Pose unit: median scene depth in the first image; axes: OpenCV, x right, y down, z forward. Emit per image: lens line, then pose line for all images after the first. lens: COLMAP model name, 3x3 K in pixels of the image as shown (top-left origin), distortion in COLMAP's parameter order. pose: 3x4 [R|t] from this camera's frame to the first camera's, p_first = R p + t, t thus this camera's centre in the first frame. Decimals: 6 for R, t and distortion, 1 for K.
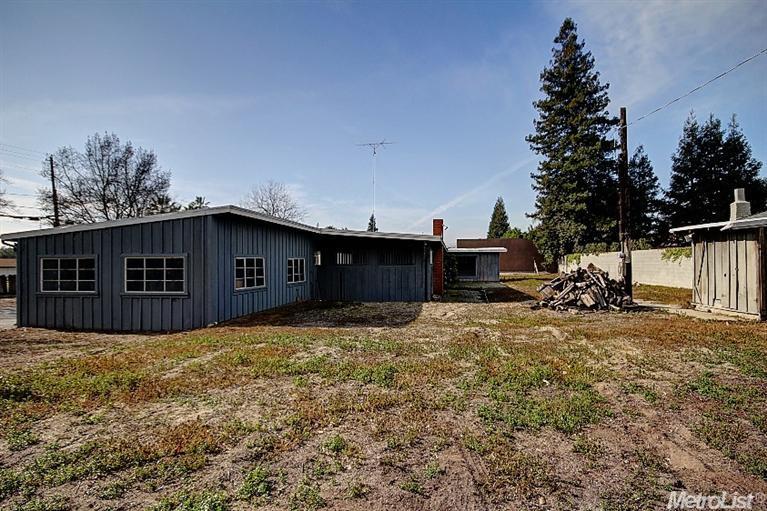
lens RADIAL K [[406.7, 0, 383.5], [0, 406.7, 255.5], [0, 0, 1]] dist [-0.001197, -0.000200]
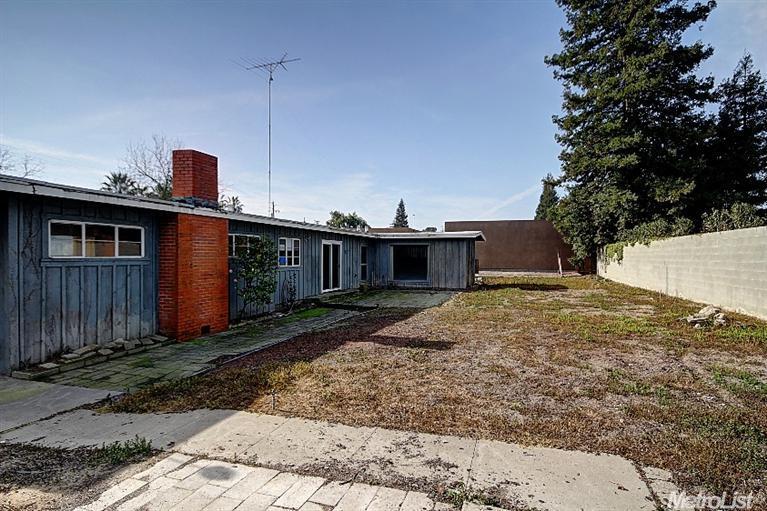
lens RADIAL K [[423.3, 0, 383.5], [0, 423.3, 255.5], [0, 0, 1]] dist [-0.000633, -0.001664]
pose [[0.988752, 0.010037, -0.149226, 0.216085], [-0.006782, 0.999728, 0.022312, 0.002386], [0.149409, -0.021049, 0.988551, 0.327886]]
